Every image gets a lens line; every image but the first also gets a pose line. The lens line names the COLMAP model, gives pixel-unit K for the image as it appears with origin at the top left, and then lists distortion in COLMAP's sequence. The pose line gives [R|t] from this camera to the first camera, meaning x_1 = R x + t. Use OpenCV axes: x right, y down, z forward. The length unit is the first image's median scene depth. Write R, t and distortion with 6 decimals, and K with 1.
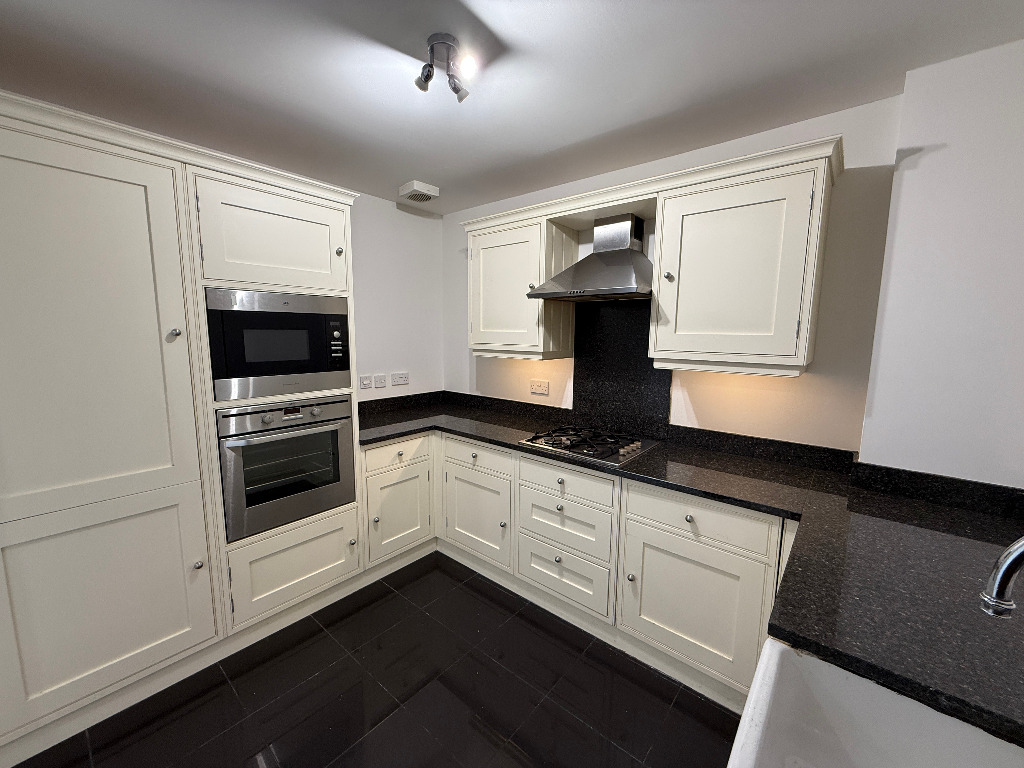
lens RADIAL K [[408.2, 0, 510.7], [0, 408.2, 384.1], [0, 0, 1]] dist [-0.001840, 0.000195]
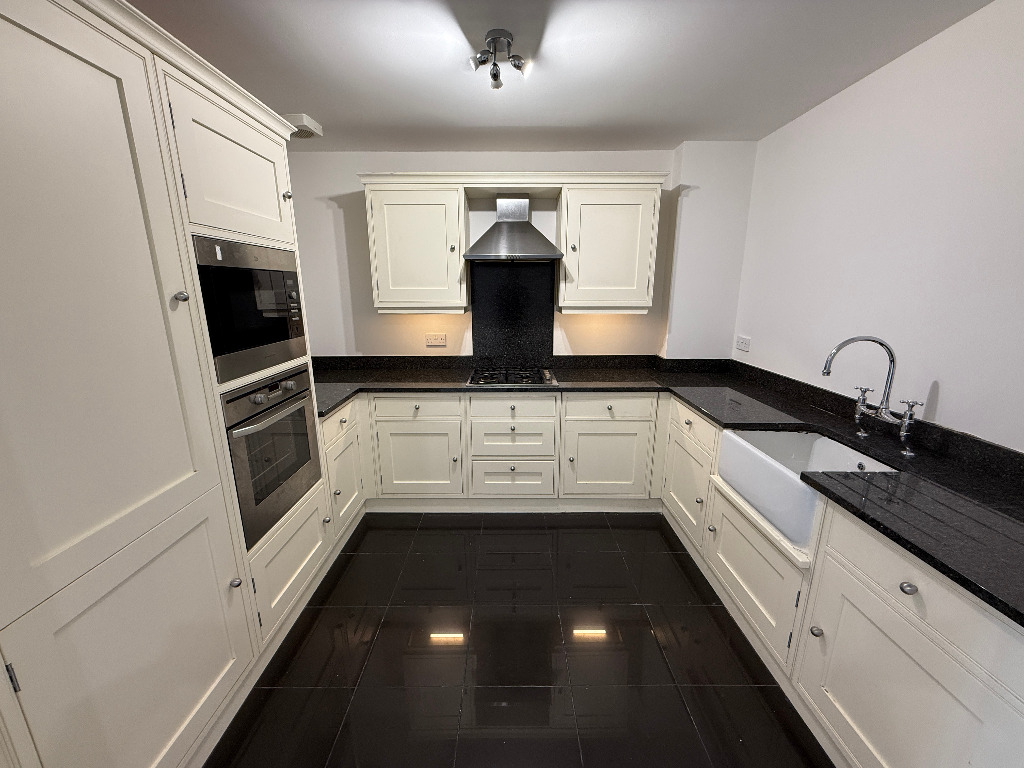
lens RADIAL K [[408.2, 0, 512.1], [0, 408.2, 385.9], [0, 0, 1]] dist [-0.001840, 0.000195]
pose [[0.763725, -0.162697, 0.624703, -0.636020], [0.092278, 0.985296, 0.143795, -0.012805], [-0.638912, -0.052173, 0.767509, 0.023208]]
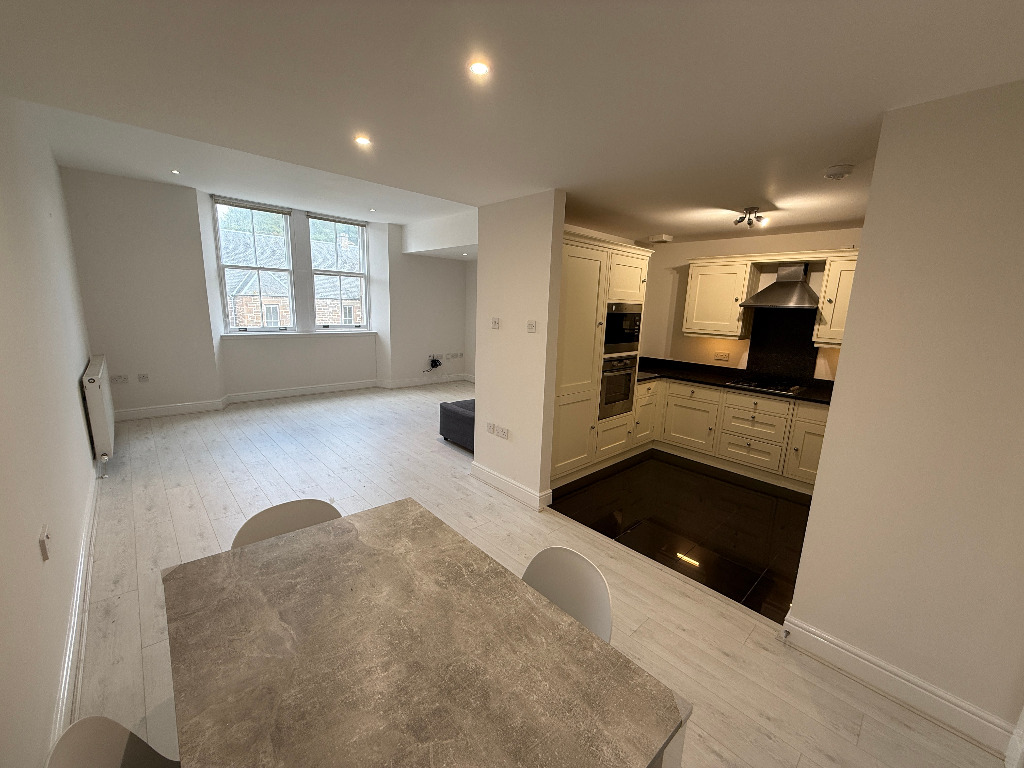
lens RADIAL K [[408.2, 0, 508.6], [0, 408.2, 384.2], [0, 0, 1]] dist [-0.001840, 0.000195]
pose [[0.991792, 0.047717, -0.118622, -0.782189], [-0.040190, 0.997072, 0.065058, 0.065391], [0.121379, -0.059756, 0.990806, -1.018759]]
